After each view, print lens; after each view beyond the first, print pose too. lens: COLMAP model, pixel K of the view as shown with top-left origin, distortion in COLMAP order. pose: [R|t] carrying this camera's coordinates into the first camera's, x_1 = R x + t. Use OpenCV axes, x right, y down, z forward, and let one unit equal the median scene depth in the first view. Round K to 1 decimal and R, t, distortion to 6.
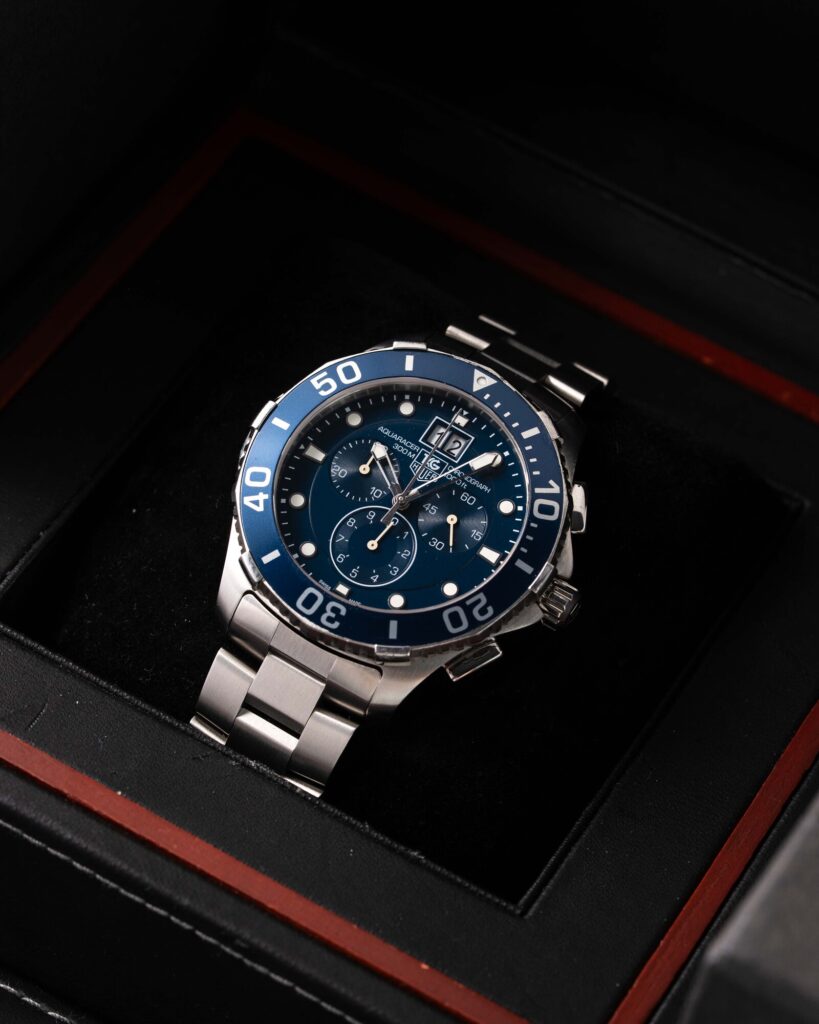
lens RADIAL K [[4546.2, 0, 409.5], [0, 4546.2, 512.0], [0, 0, 1]] dist [-0.088896, 6.892212]
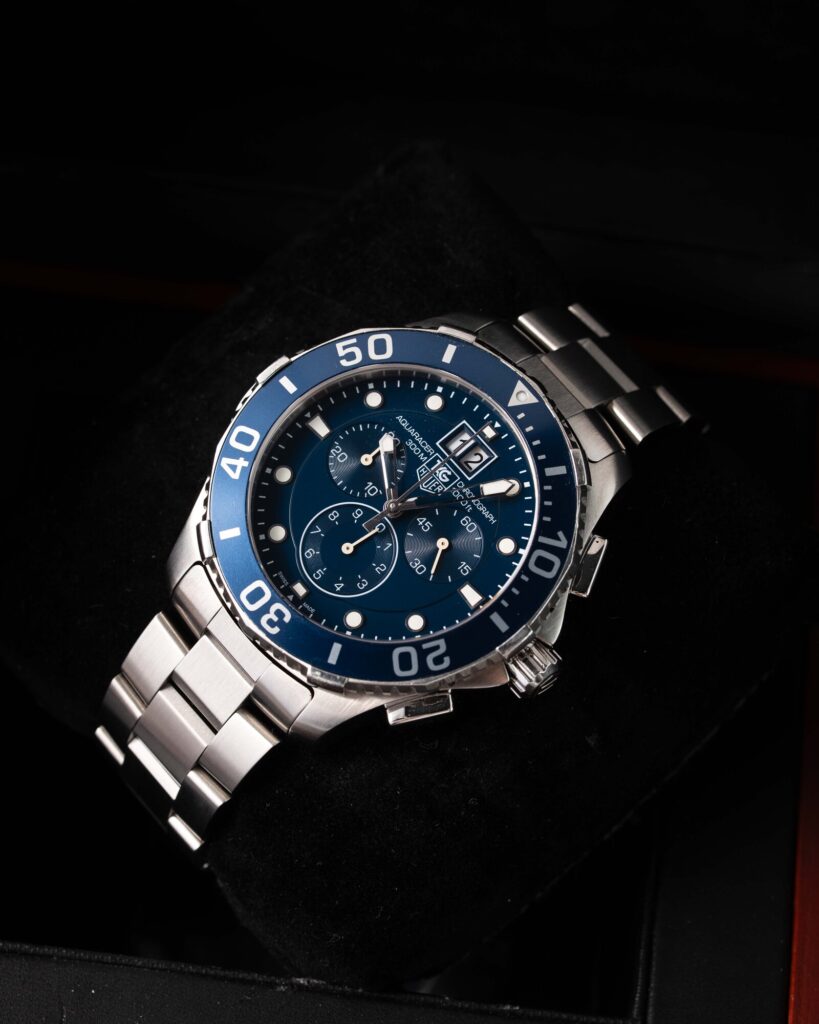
lens RADIAL K [[4546.2, 0, 409.5], [0, 4546.2, 512.0], [0, 0, 1]] dist [-0.088896, 6.892212]
pose [[0.954025, 0.264401, -0.141171, 0.125469], [-0.245093, 0.959288, 0.140341, -0.125745], [0.172530, -0.099289, 0.979987, 0.139713]]
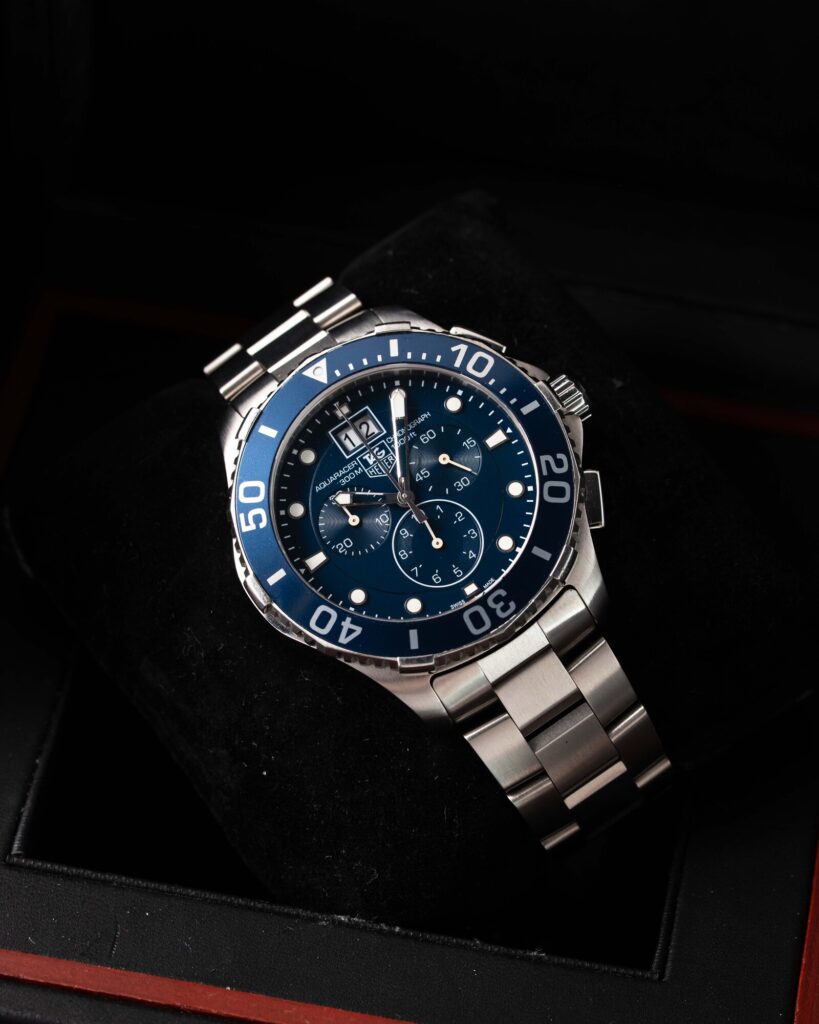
lens RADIAL K [[4546.2, 0, 409.5], [0, 4546.2, 512.0], [0, 0, 1]] dist [-0.088896, 6.892212]
pose [[0.393999, -0.878971, 0.268653, -0.259078], [0.872876, 0.449378, 0.190124, -0.180744], [-0.287840, 0.159592, 0.944287, 0.104667]]
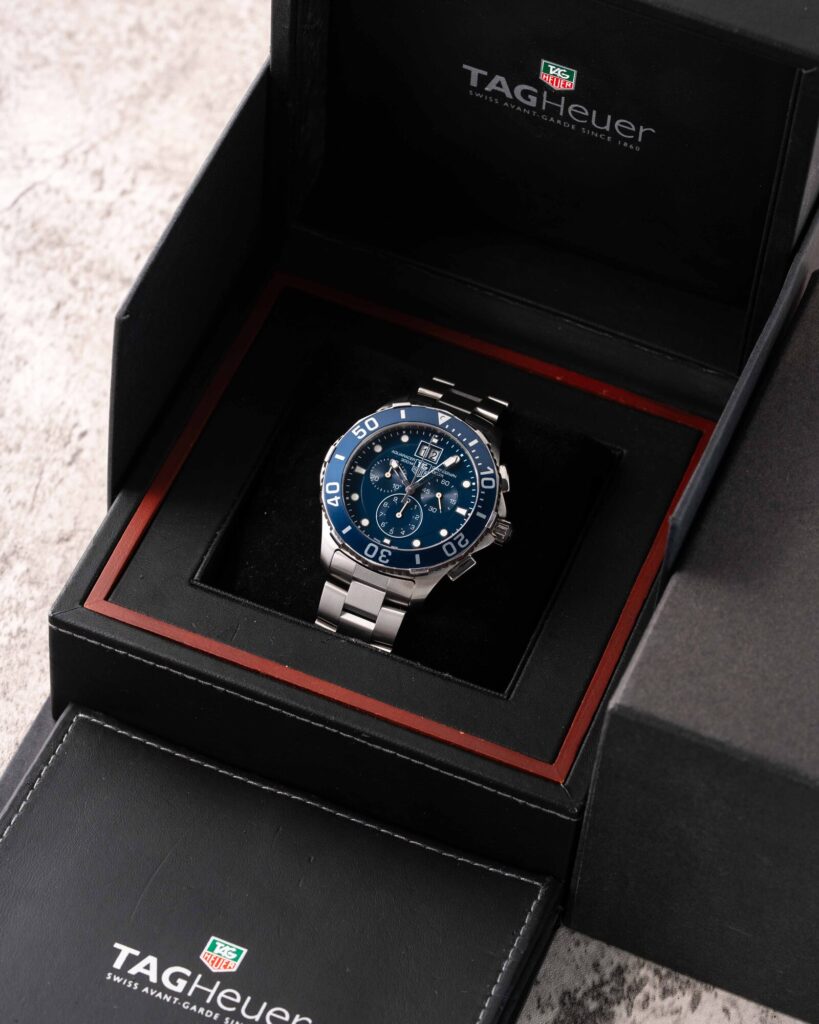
lens RADIAL K [[4546.2, 0, 409.5], [0, 4546.2, 512.0], [0, 0, 1]] dist [-0.088896, 6.892212]
pose [[0.988487, -0.147837, 0.032206, -0.063772], [0.145893, 0.987708, 0.056101, -0.098149], [-0.040104, -0.050757, 0.997906, -0.865800]]
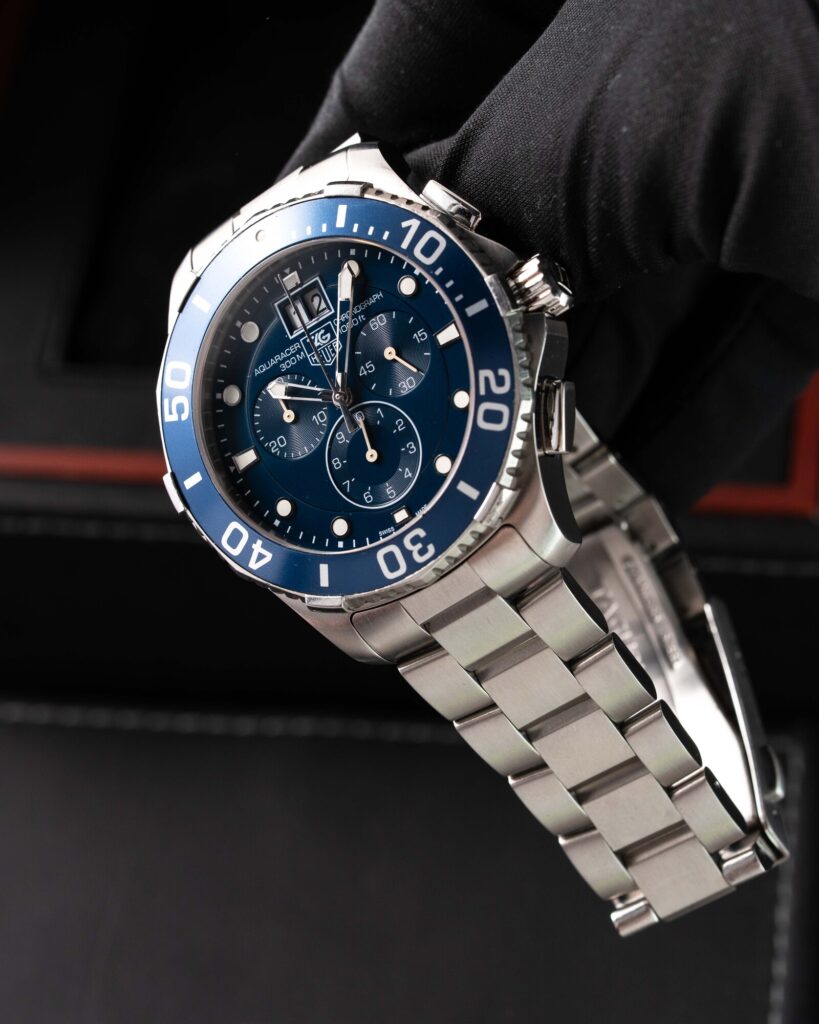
lens RADIAL K [[4546.2, 0, 409.5], [0, 4546.2, 512.0], [0, 0, 1]] dist [-0.088896, 6.892212]
pose [[0.457565, -0.873790, -0.164697, 0.119368], [0.884103, 0.466840, -0.020556, 0.034507], [0.094849, -0.136203, 0.986130, 0.199774]]
